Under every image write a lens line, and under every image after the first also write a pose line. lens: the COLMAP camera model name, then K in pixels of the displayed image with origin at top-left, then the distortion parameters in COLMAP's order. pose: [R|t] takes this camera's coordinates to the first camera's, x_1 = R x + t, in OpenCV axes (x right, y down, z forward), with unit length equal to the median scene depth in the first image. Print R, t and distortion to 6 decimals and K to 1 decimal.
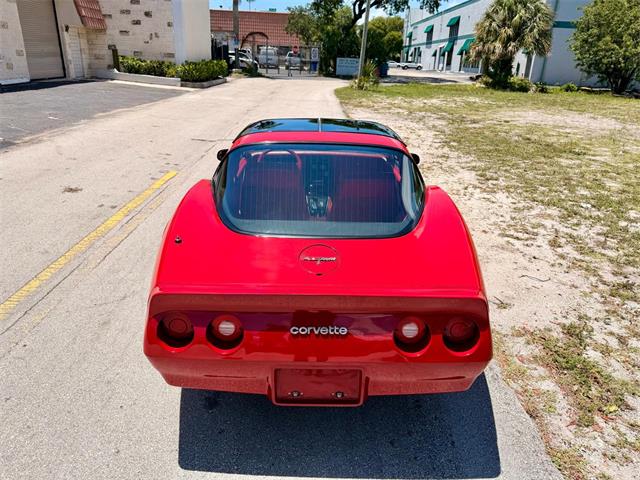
lens RADIAL K [[460.1, 0, 321.7], [0, 460.1, 240.3], [0, 0, 1]] dist [0.009906, -0.006636]
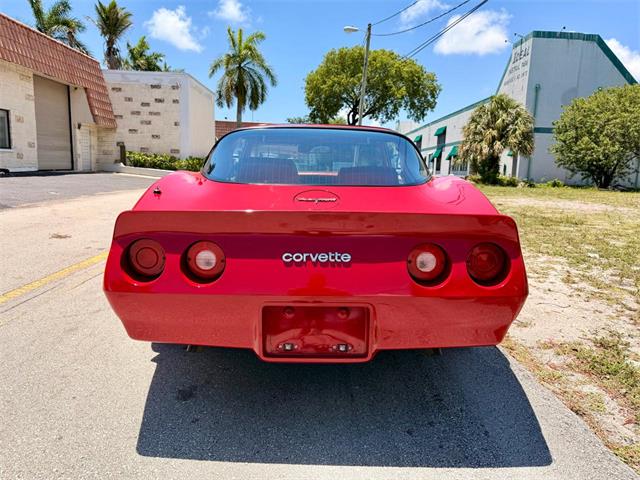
lens RADIAL K [[458.0, 0, 320.3], [0, 458.0, 242.6], [0, 0, 1]] dist [0.028489, -0.033829]
pose [[0.999982, -0.005421, 0.002682, -0.000161], [0.005870, 0.976689, -0.214580, 0.034953], [-0.001456, 0.214592, 0.976703, 0.018957]]
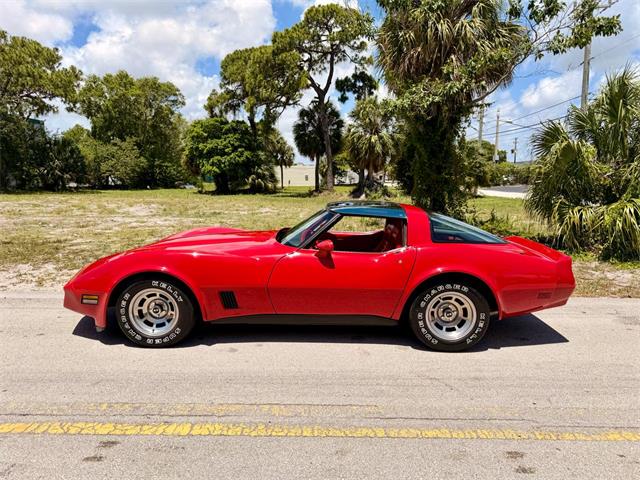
lens RADIAL K [[460.1, 0, 321.7], [0, 460.1, 240.3], [0, 0, 1]] dist [0.009906, -0.006636]
pose [[0.018841, -0.182028, 0.983113, -0.260208], [0.366483, 0.916107, 0.162598, -0.078565], [-0.930234, 0.357231, 0.083970, 0.192778]]
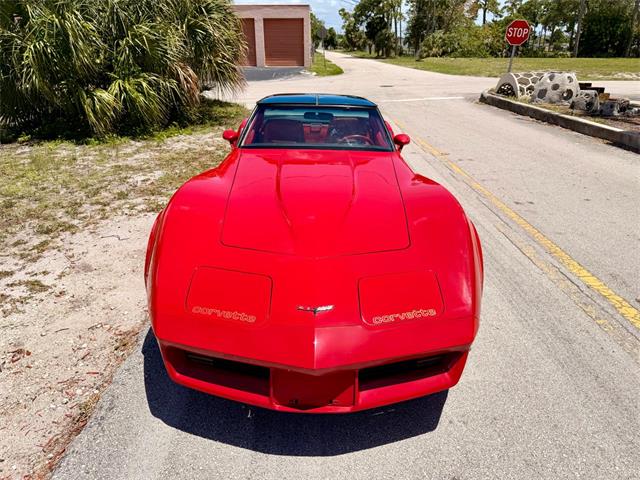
lens RADIAL K [[458.0, 0, 320.3], [0, 458.0, 242.6], [0, 0, 1]] dist [0.028489, -0.033829]
pose [[-0.999308, -0.033427, -0.016290, -0.002806], [-0.035292, 0.714573, 0.698670, -0.156607], [-0.011714, 0.698762, -0.715259, 0.402077]]
